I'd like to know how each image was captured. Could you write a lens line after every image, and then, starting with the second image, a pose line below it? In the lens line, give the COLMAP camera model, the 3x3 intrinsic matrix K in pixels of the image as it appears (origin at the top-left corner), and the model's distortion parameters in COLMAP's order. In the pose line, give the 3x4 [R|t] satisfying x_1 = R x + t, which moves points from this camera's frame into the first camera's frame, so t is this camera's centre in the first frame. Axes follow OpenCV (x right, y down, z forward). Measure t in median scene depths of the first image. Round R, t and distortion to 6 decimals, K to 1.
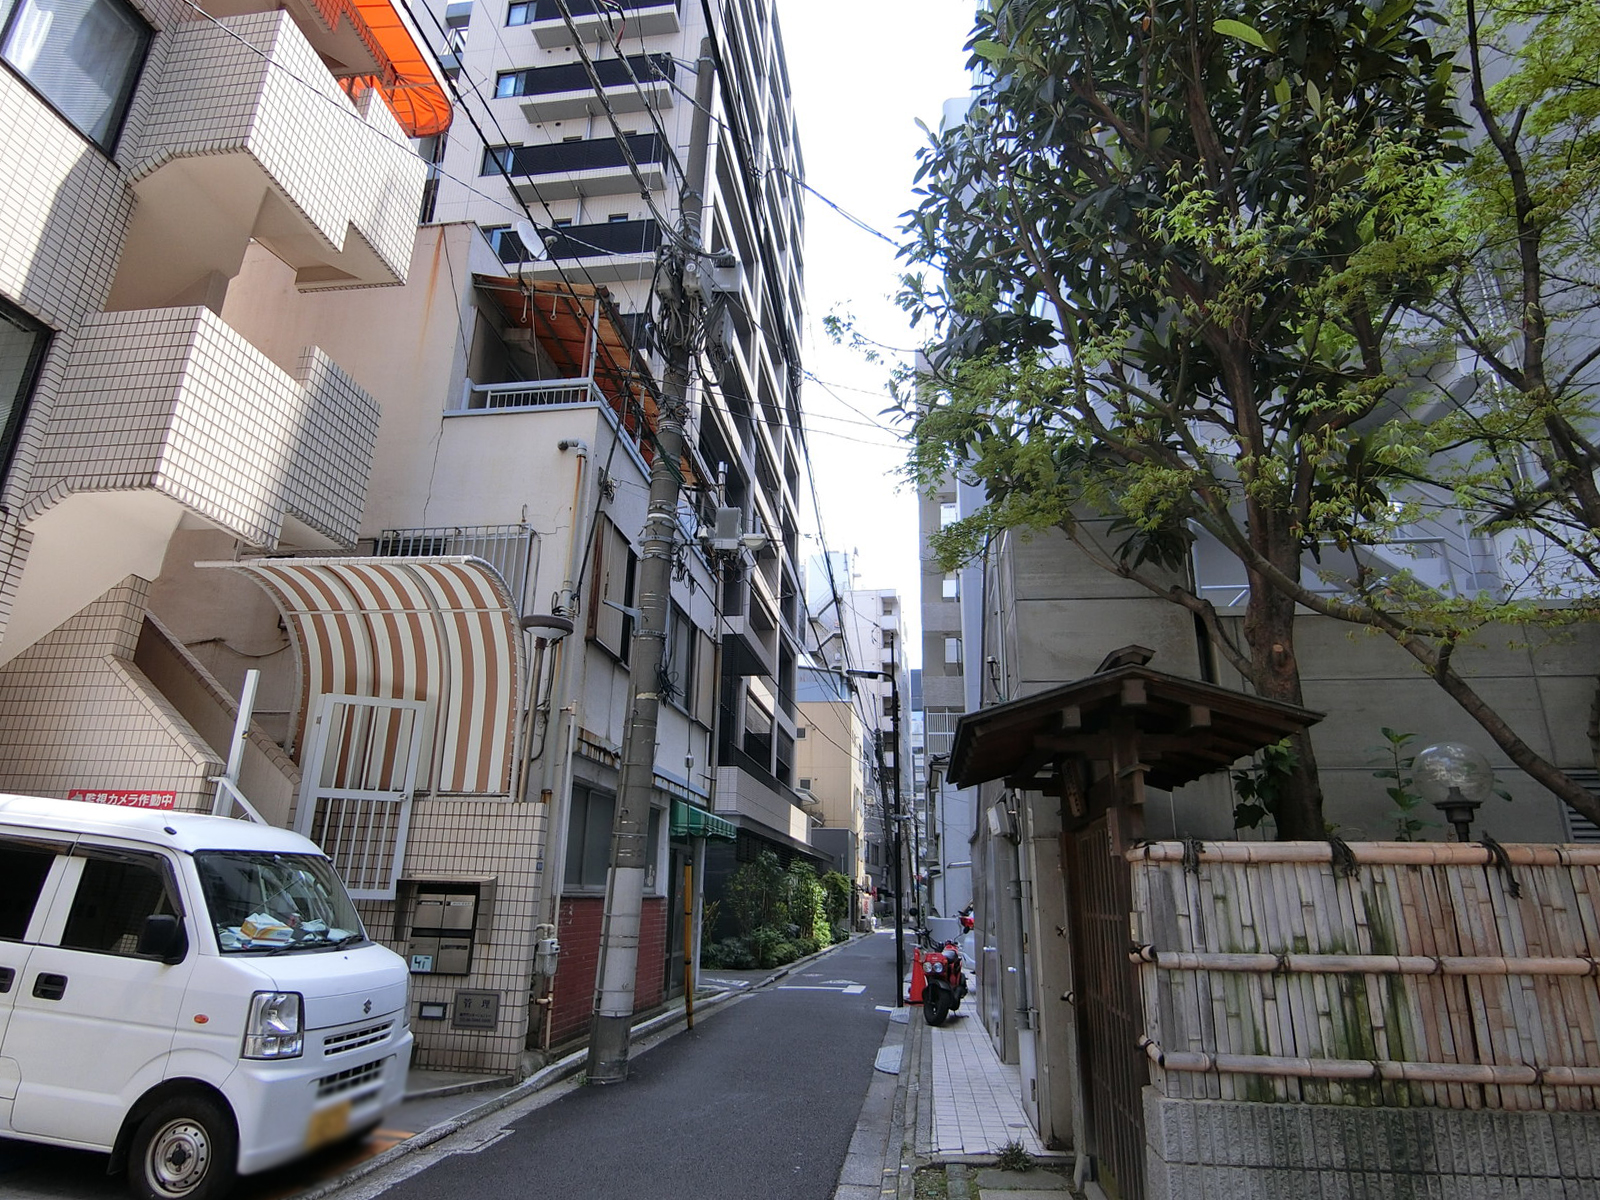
lens RADIAL K [[995.6, 0, 800.0], [0, 995.6, 600.0], [0, 0, 1]] dist [-0.024853, 0.003496]
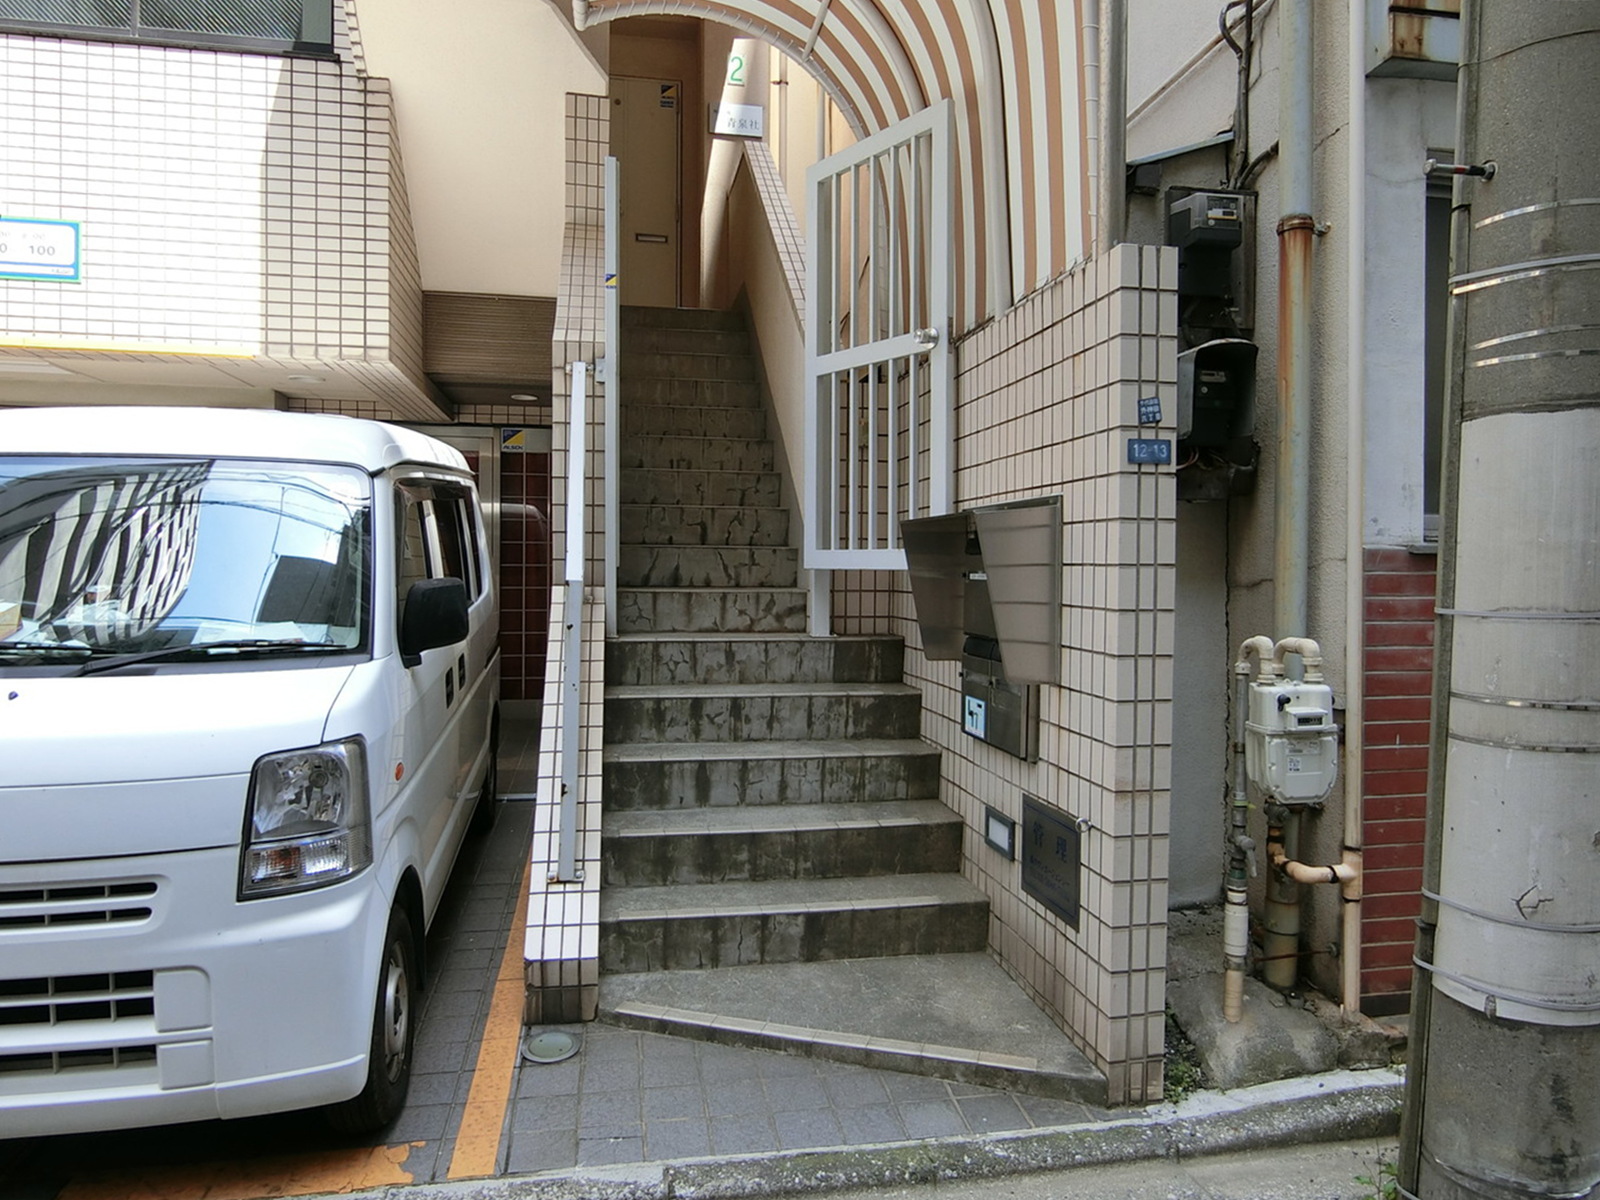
lens RADIAL K [[995.6, 0, 800.0], [0, 995.6, 600.0], [0, 0, 1]] dist [-0.024853, 0.003496]
pose [[0.303505, 0.008587, -0.952791, -0.011537], [0.265622, 0.959556, 0.093260, 0.310339], [0.915057, -0.281388, 0.288949, 0.977086]]
